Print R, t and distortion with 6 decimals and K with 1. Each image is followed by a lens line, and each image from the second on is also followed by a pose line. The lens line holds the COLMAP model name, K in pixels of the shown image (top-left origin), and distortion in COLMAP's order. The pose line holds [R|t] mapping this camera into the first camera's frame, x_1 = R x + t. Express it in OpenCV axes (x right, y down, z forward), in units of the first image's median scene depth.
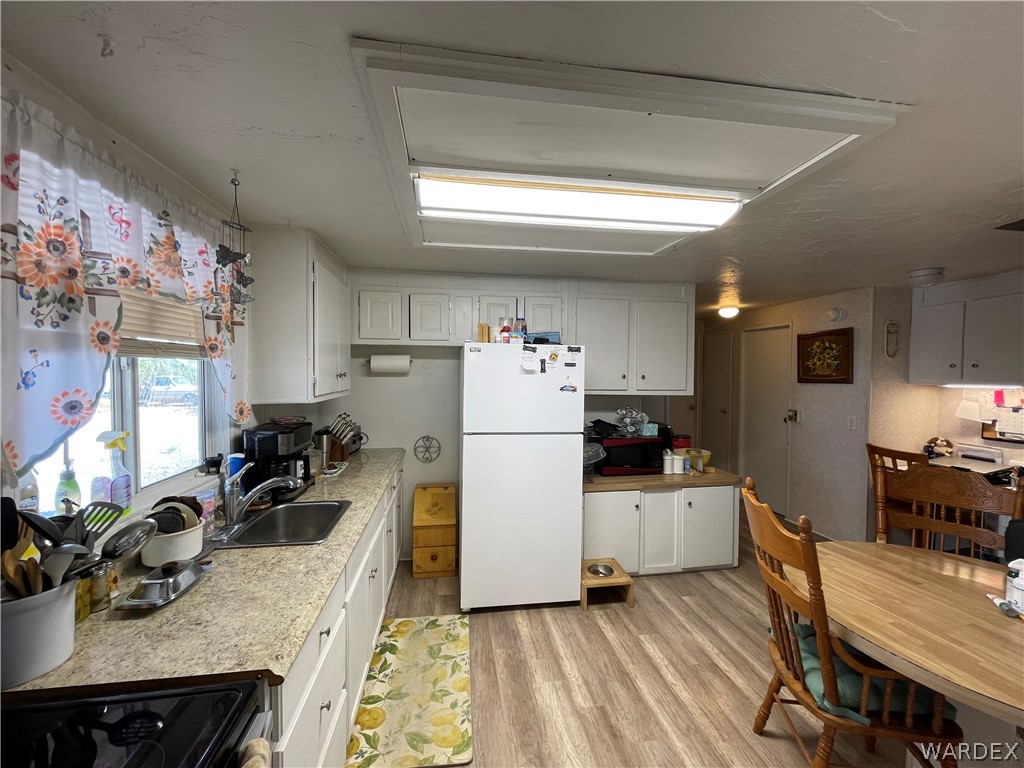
lens RADIAL K [[417.5, 0, 511.7], [0, 417.5, 382.5], [0, 0, 1]] dist [-0.000191, 0.000209]
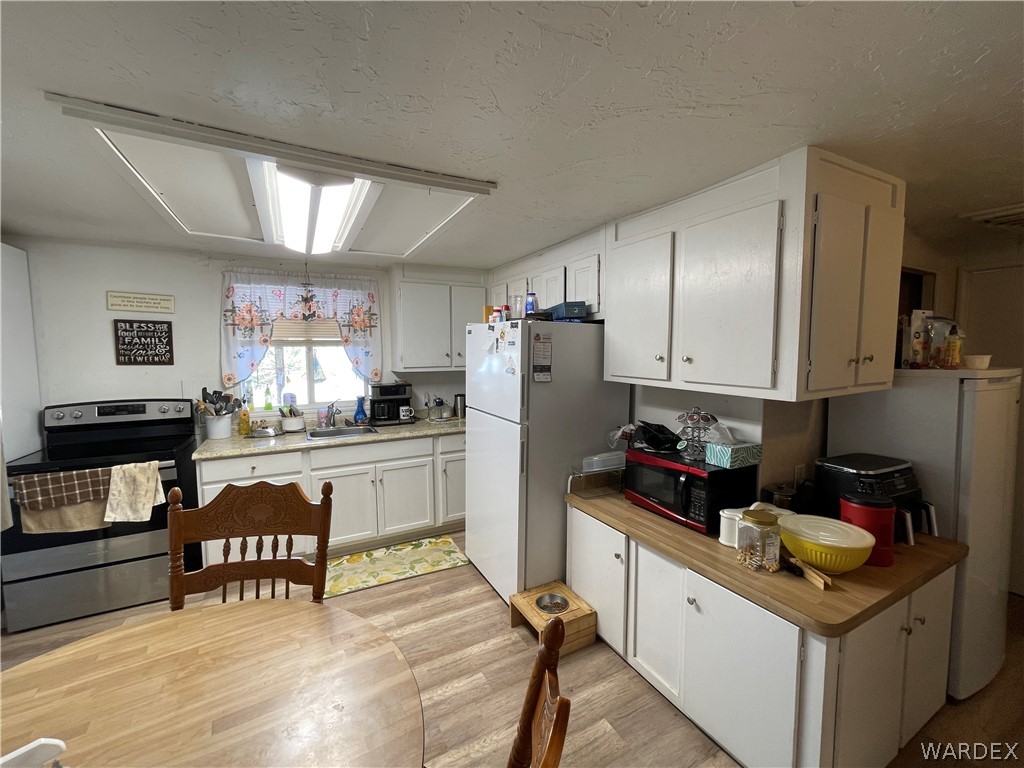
lens RADIAL K [[417.5, 0, 513.9], [0, 417.5, 382.7], [0, 0, 1]] dist [-0.000191, 0.000209]
pose [[0.333341, 0.065606, -0.940521, 1.313225], [-0.020665, 0.997845, 0.062281, -0.020548], [0.942580, -0.001325, 0.333979, 0.972026]]
